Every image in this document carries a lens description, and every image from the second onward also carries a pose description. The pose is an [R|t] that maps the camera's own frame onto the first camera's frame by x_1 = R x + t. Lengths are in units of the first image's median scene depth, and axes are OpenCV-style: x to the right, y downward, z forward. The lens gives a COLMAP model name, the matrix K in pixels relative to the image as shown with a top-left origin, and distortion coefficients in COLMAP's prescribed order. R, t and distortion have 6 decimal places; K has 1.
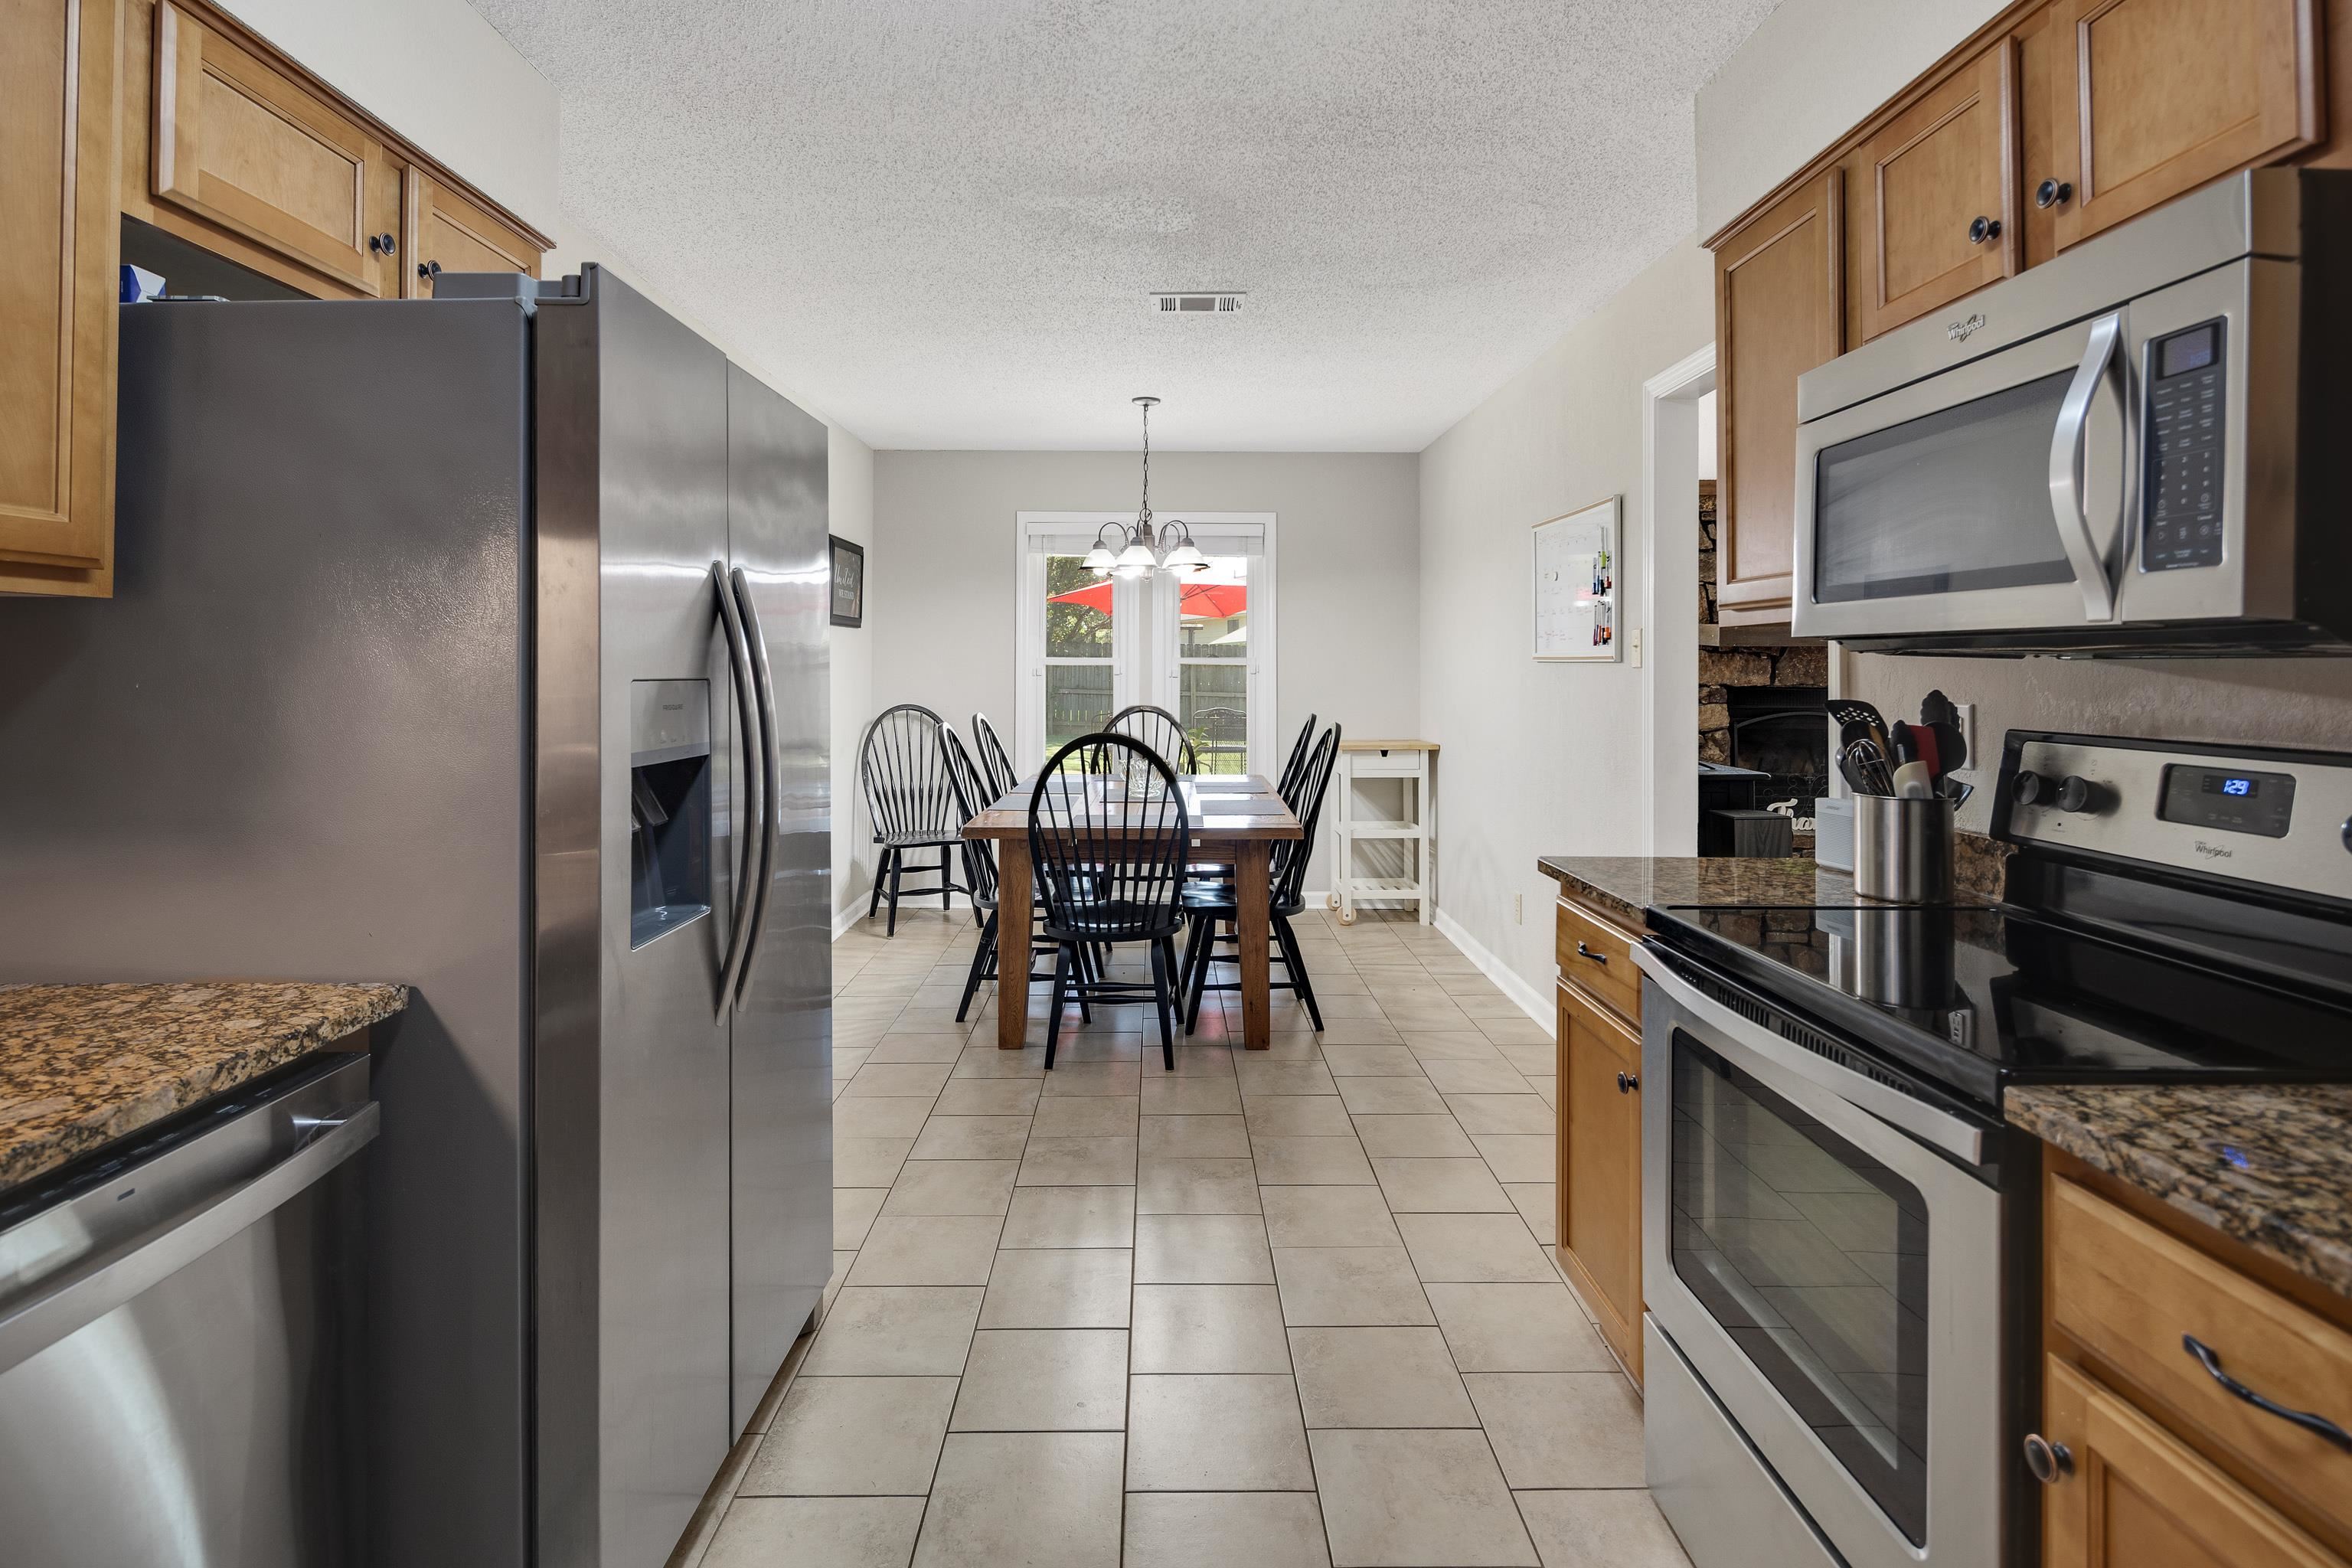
lens RADIAL K [[1136.0, 0, 1171.4], [0, 1136.0, 664.4], [0, 0, 1]] dist [0.009028, -0.007247]
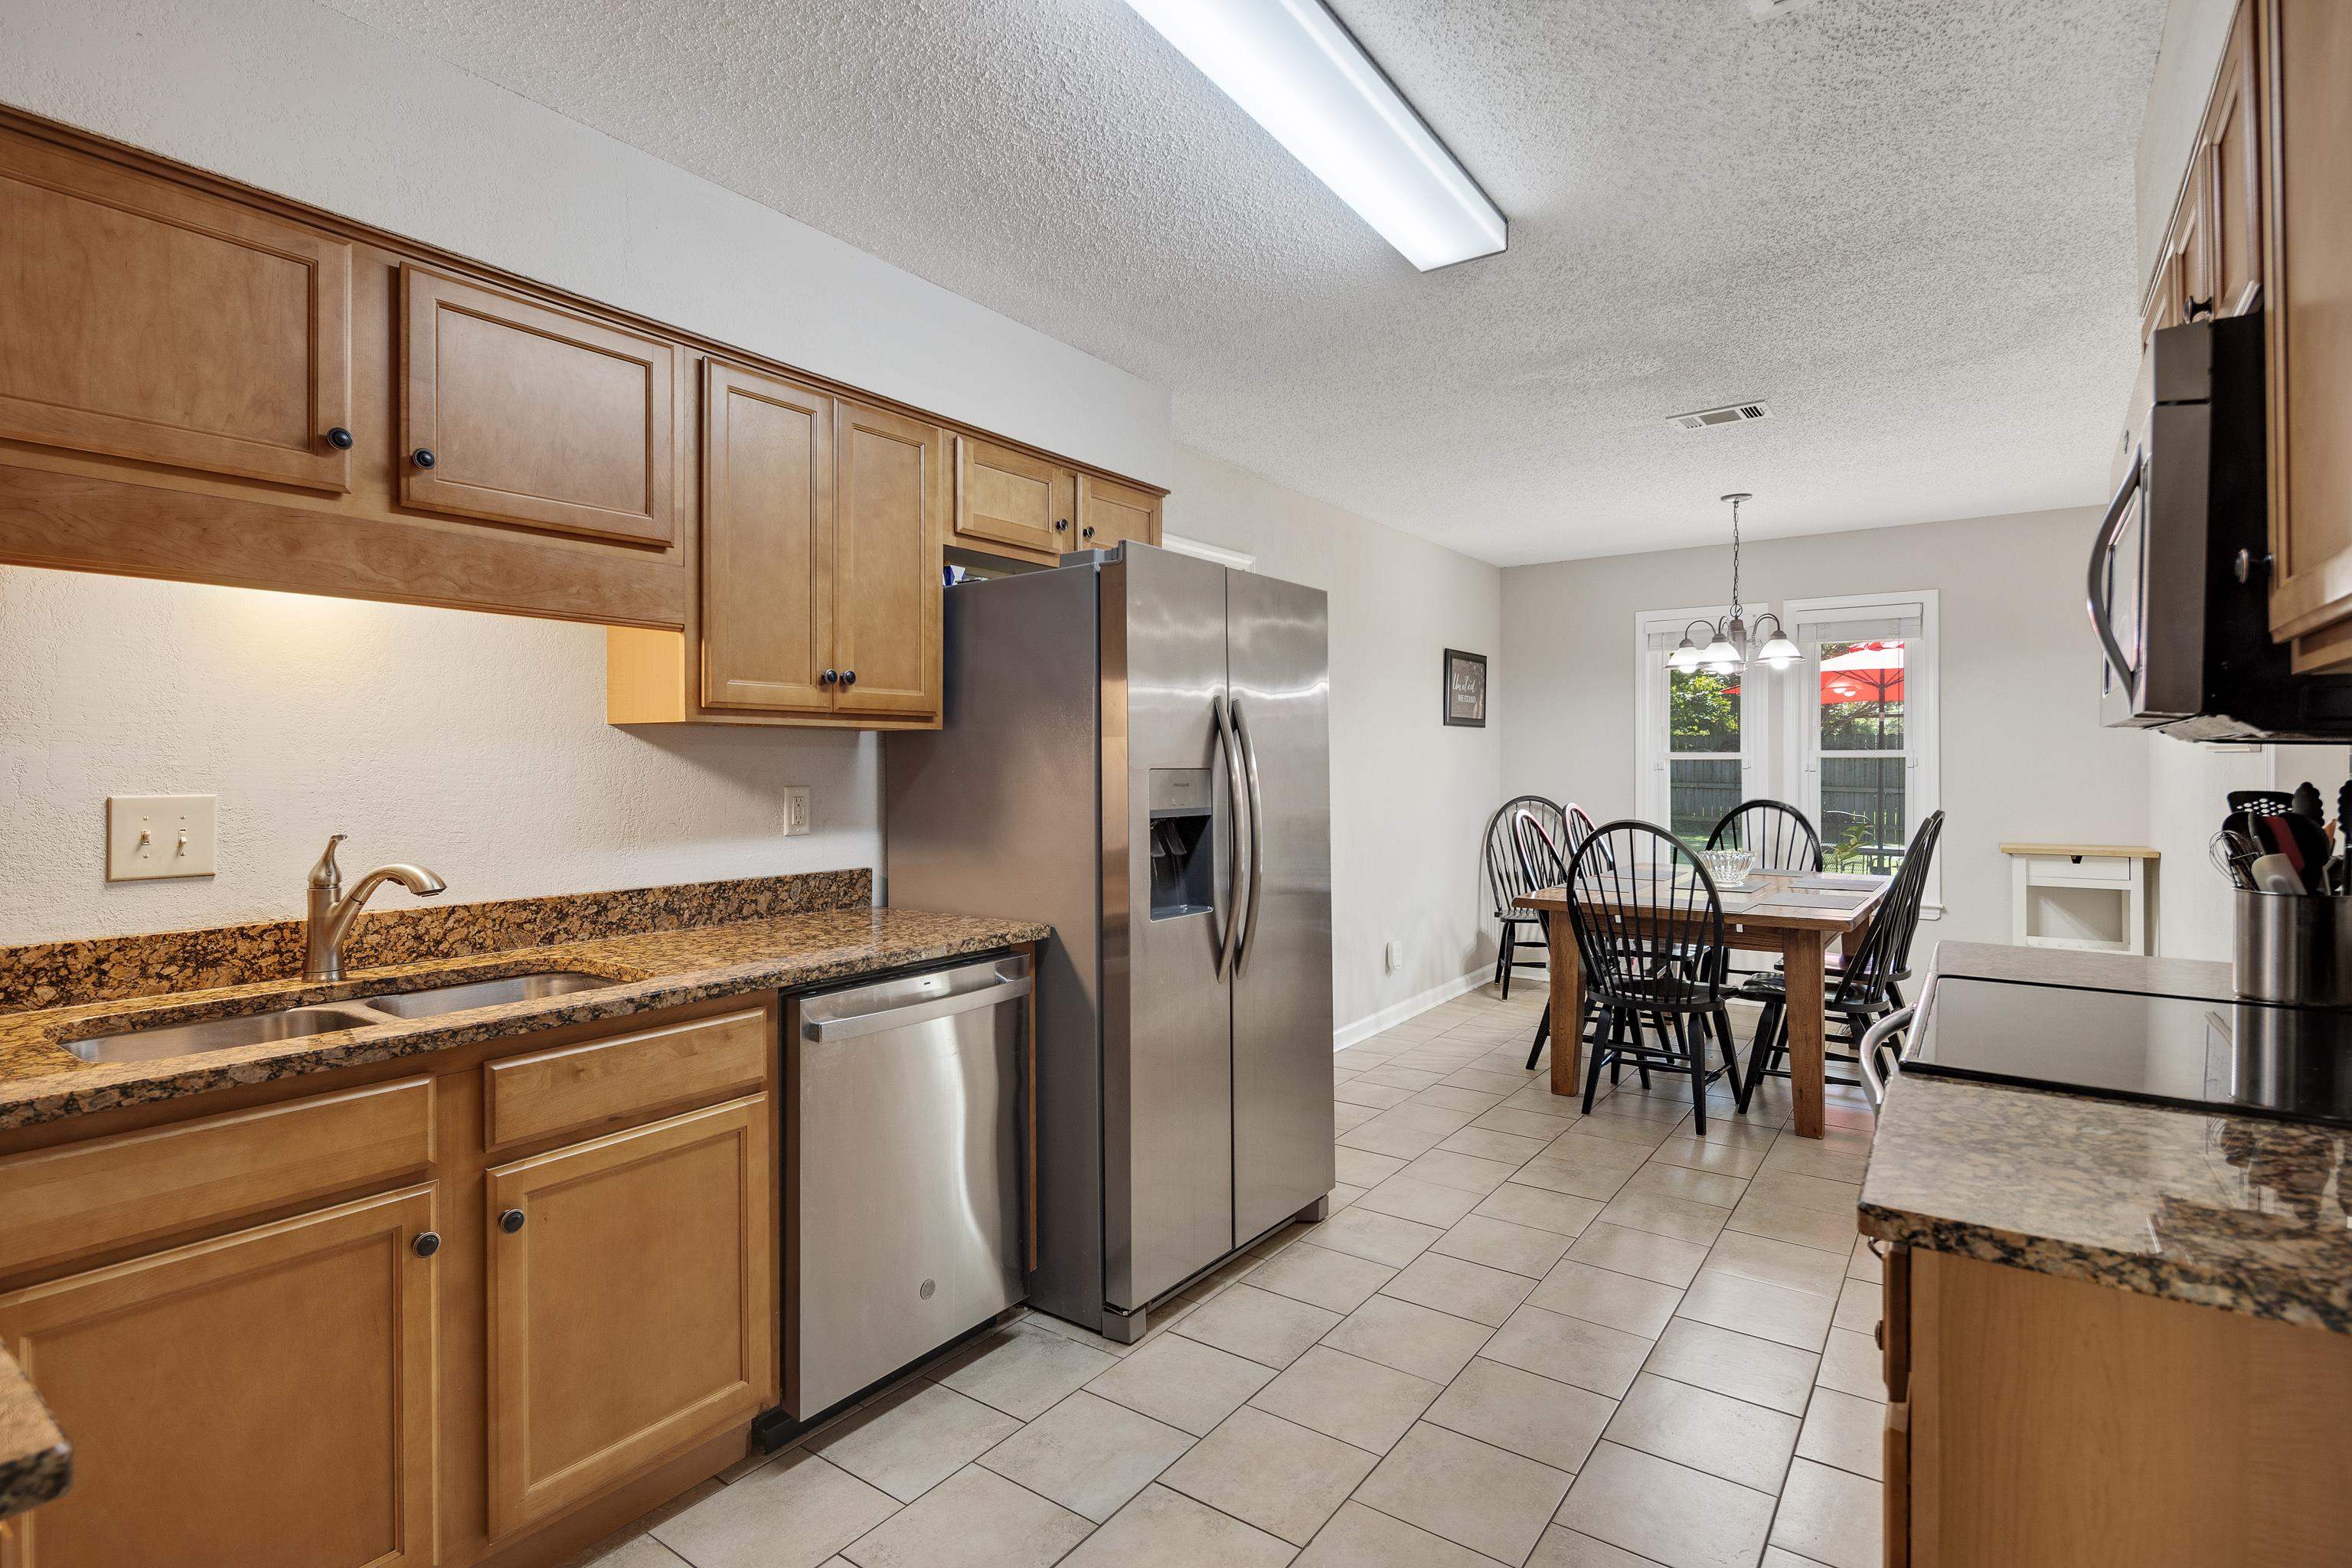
lens RADIAL K [[1145.0, 0, 1176.0], [0, 1145.0, 784.0], [0, 0, 1]] dist [0.000584, -0.000261]
pose [[0.807504, 0.006420, -0.589828, 0.250635], [0.005434, 0.999817, 0.018322, 0.002067], [0.589838, -0.018000, 0.807321, -0.170753]]
